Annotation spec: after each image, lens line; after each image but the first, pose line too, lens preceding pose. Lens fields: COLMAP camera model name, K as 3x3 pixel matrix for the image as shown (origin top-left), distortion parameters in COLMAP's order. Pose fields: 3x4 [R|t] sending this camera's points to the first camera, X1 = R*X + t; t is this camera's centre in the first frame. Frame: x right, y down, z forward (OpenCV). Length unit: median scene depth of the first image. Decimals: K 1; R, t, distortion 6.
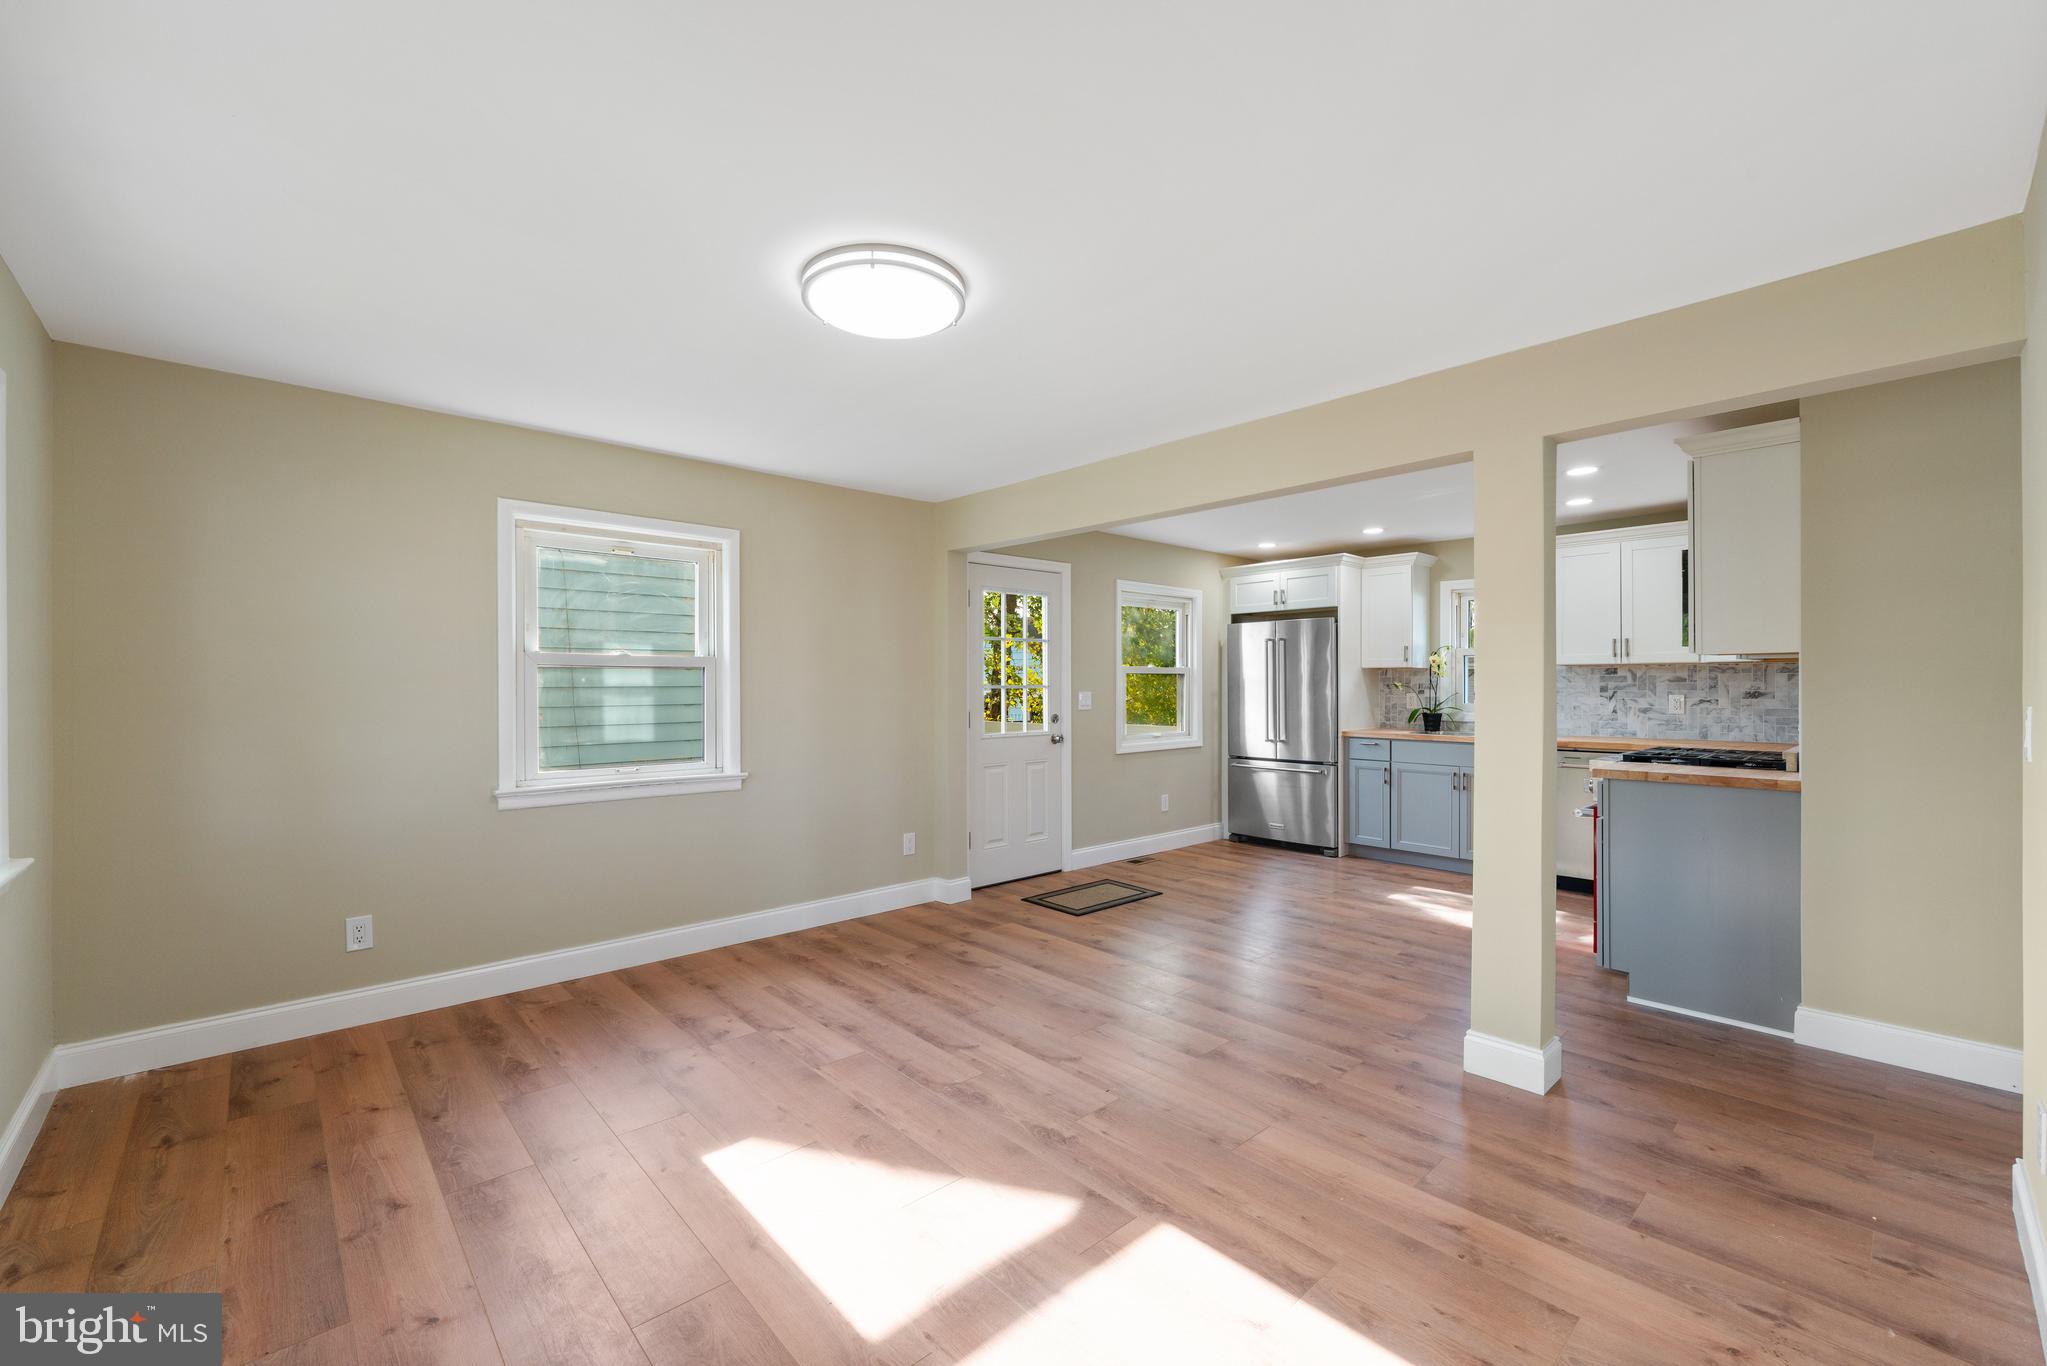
lens RADIAL K [[833.7, 0, 1005.1], [0, 833.7, 679.3], [0, 0, 1]] dist [-0.001428, -0.000545]
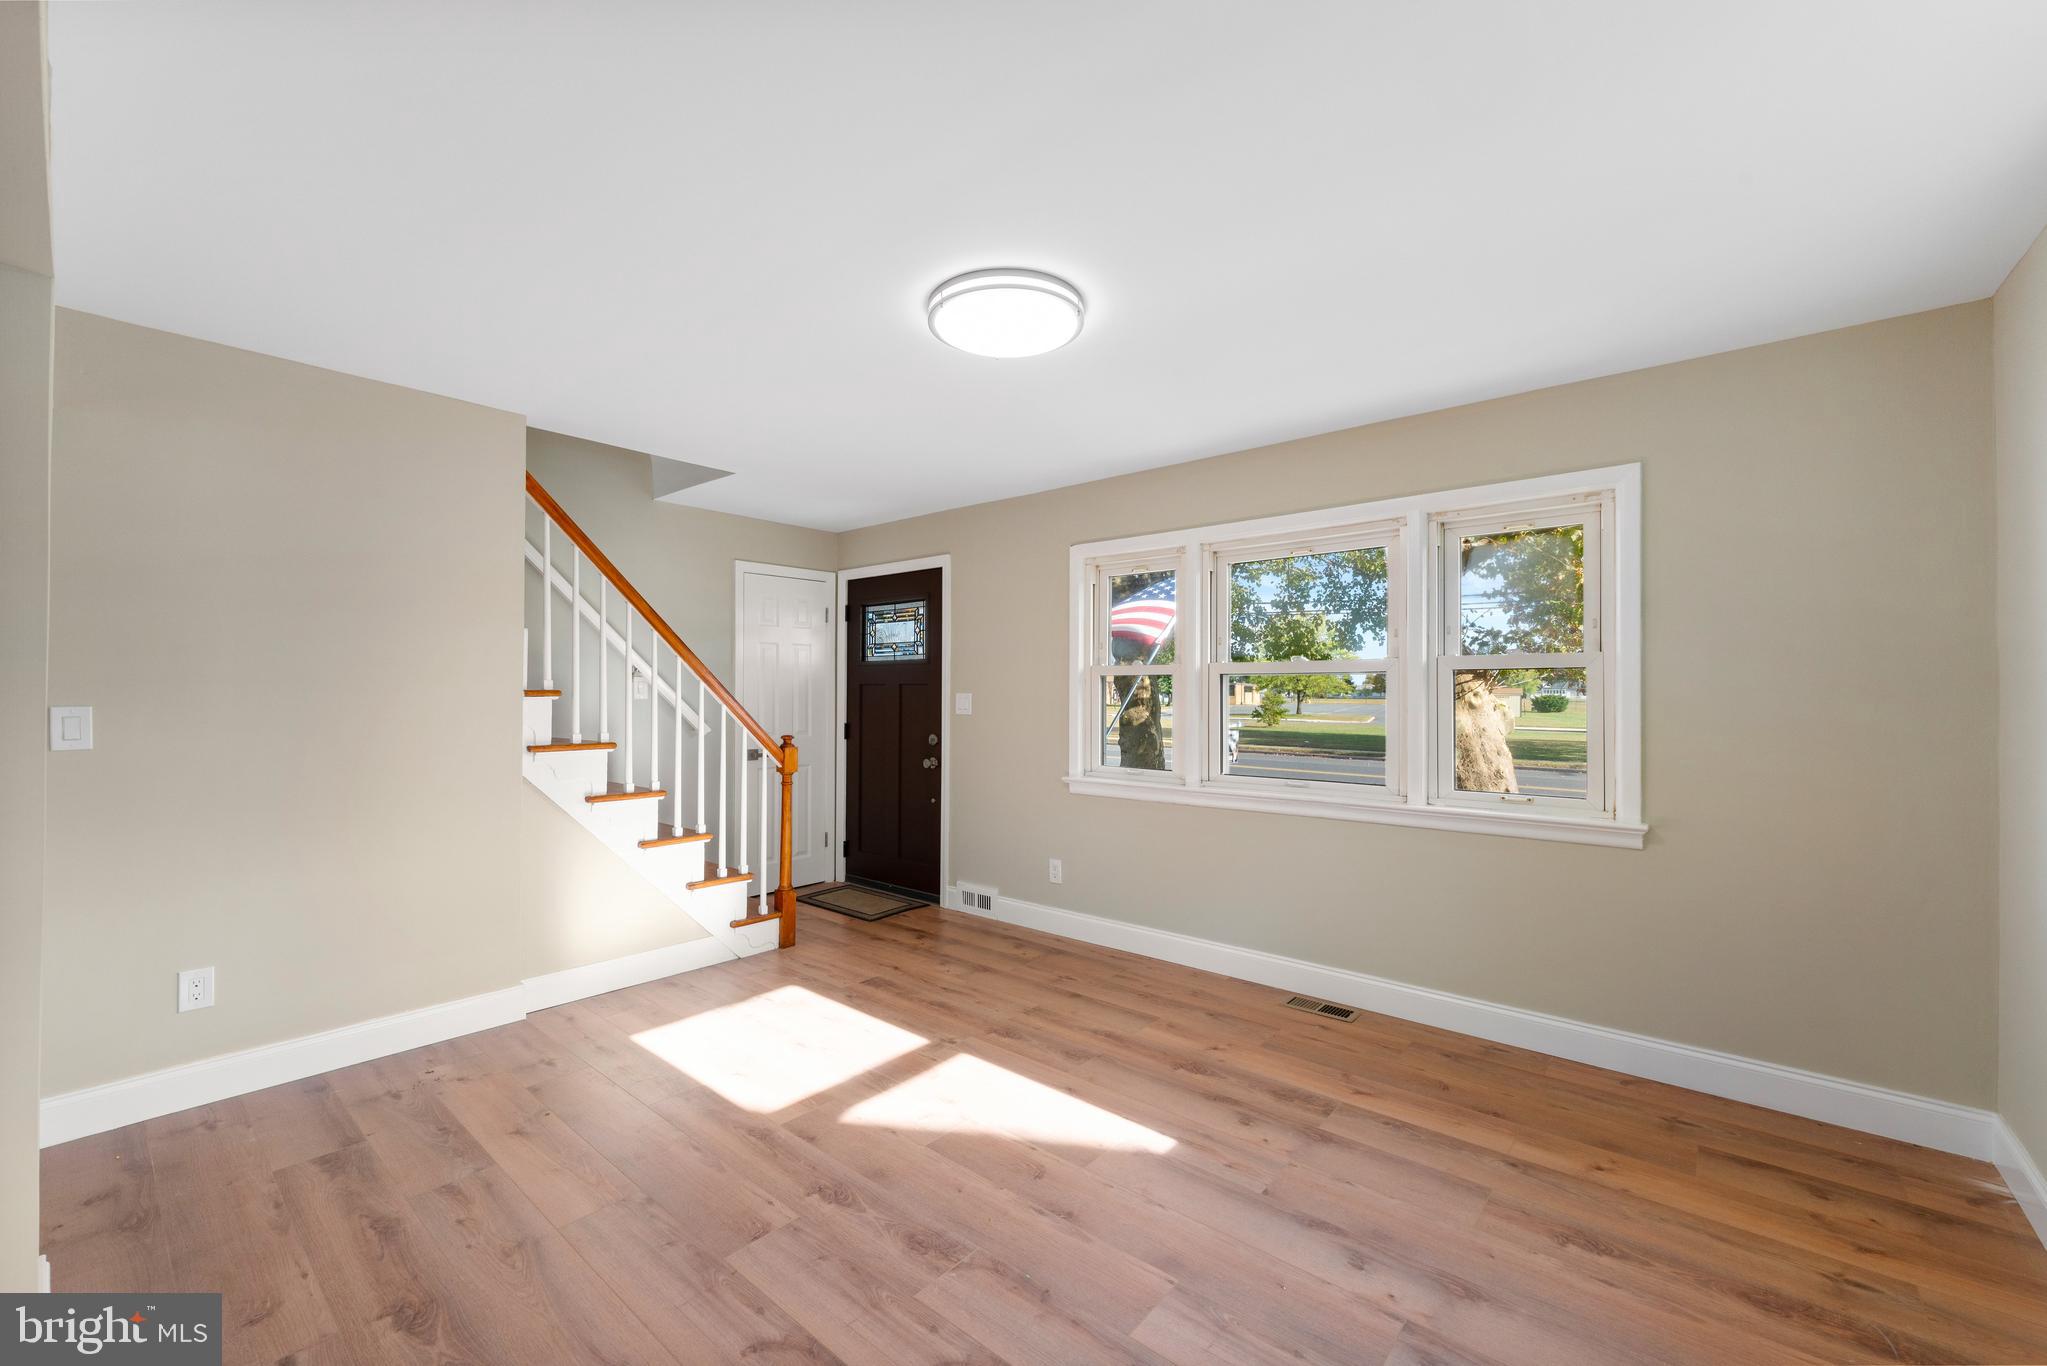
lens RADIAL K [[819.3, 0, 1015.6], [0, 819.3, 689.5], [0, 0, 1]] dist [-0.000244, -0.000011]
pose [[-0.991182, -0.002350, -0.132489, -0.008472], [-0.000836, 0.999934, -0.011477, 0.005646], [0.132507, -0.011265, -0.991118, 0.765393]]
